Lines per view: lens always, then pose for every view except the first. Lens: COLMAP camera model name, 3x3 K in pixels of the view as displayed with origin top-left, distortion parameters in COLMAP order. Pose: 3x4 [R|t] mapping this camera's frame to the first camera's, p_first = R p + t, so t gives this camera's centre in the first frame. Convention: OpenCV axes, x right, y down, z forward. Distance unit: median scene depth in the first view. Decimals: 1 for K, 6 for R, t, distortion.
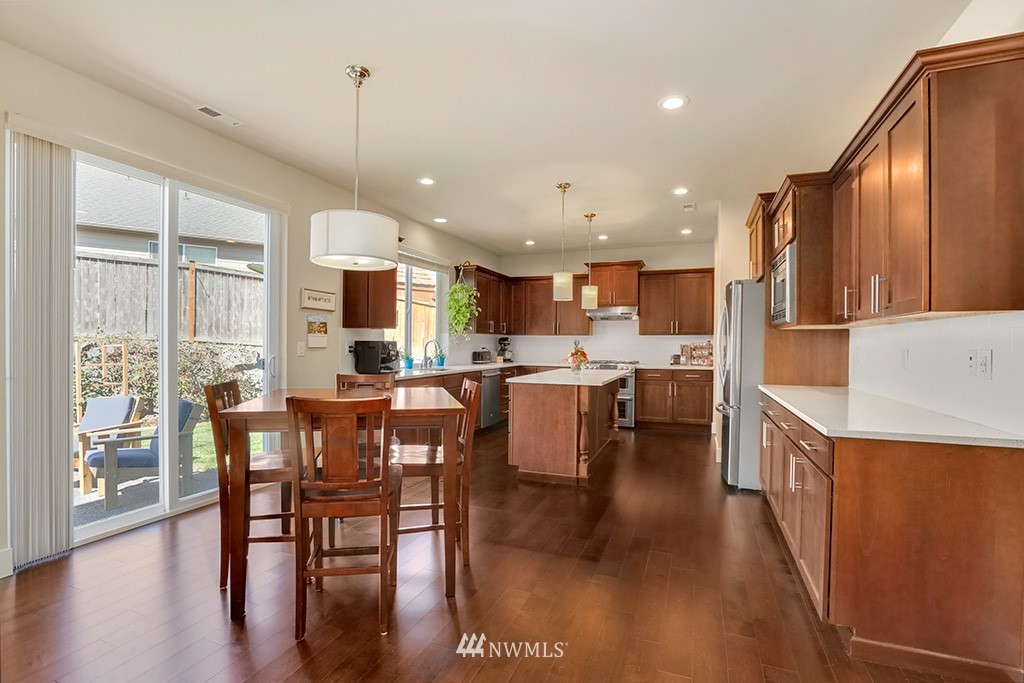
lens RADIAL K [[470.9, 0, 505.7], [0, 470.9, 346.2], [0, 0, 1]] dist [-0.021094, 0.001365]
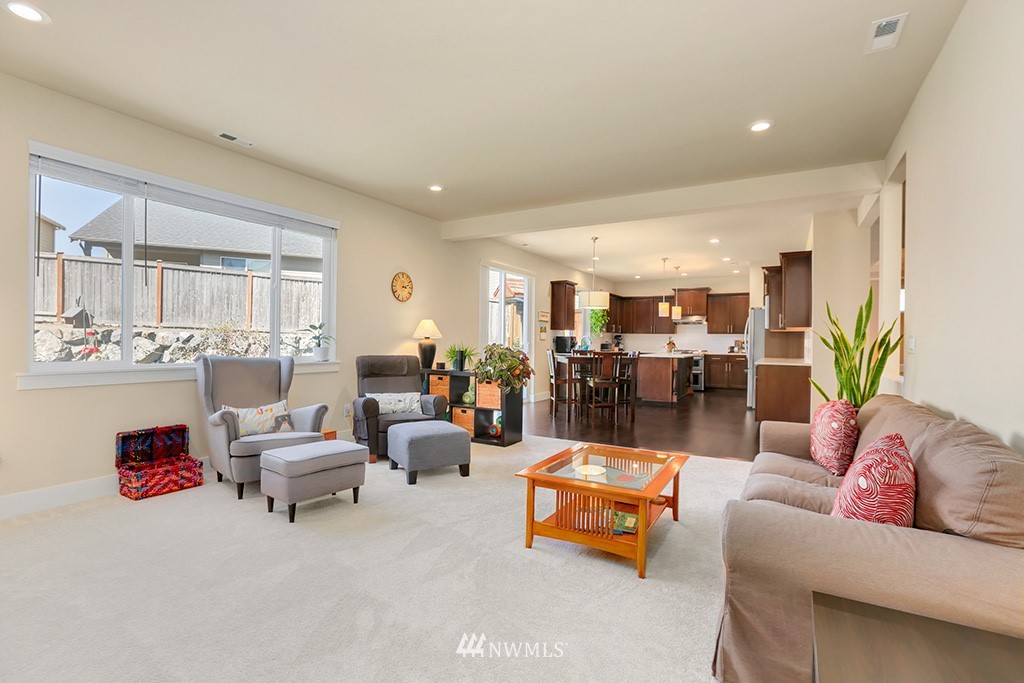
lens RADIAL K [[470.9, 0, 510.4], [0, 470.9, 341.5], [0, 0, 1]] dist [-0.021094, 0.001365]
pose [[0.989502, 0.004483, -0.144452, -0.157230], [-0.005561, 0.999960, -0.007058, 0.018464], [0.144414, 0.007787, 0.989487, -0.716117]]
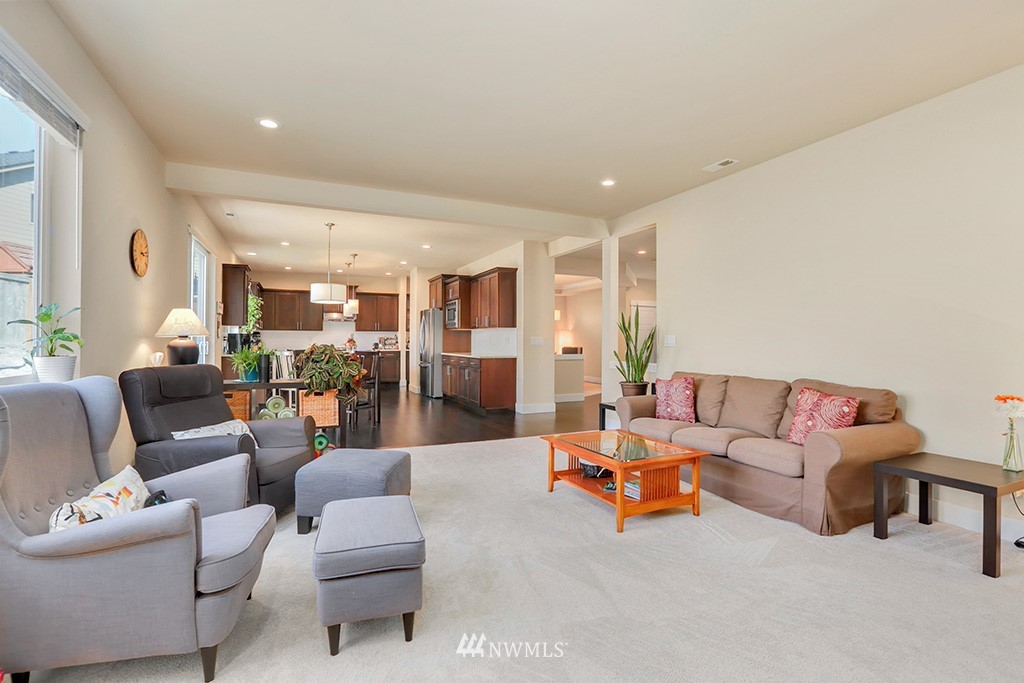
lens RADIAL K [[470.9, 0, 512.7], [0, 470.9, 333.1], [0, 0, 1]] dist [-0.021094, 0.001365]
pose [[0.677865, 0.007438, 0.735149, -0.583465], [0.006369, 0.999852, -0.015989, 0.013406], [-0.735159, 0.015521, 0.677717, -0.542743]]
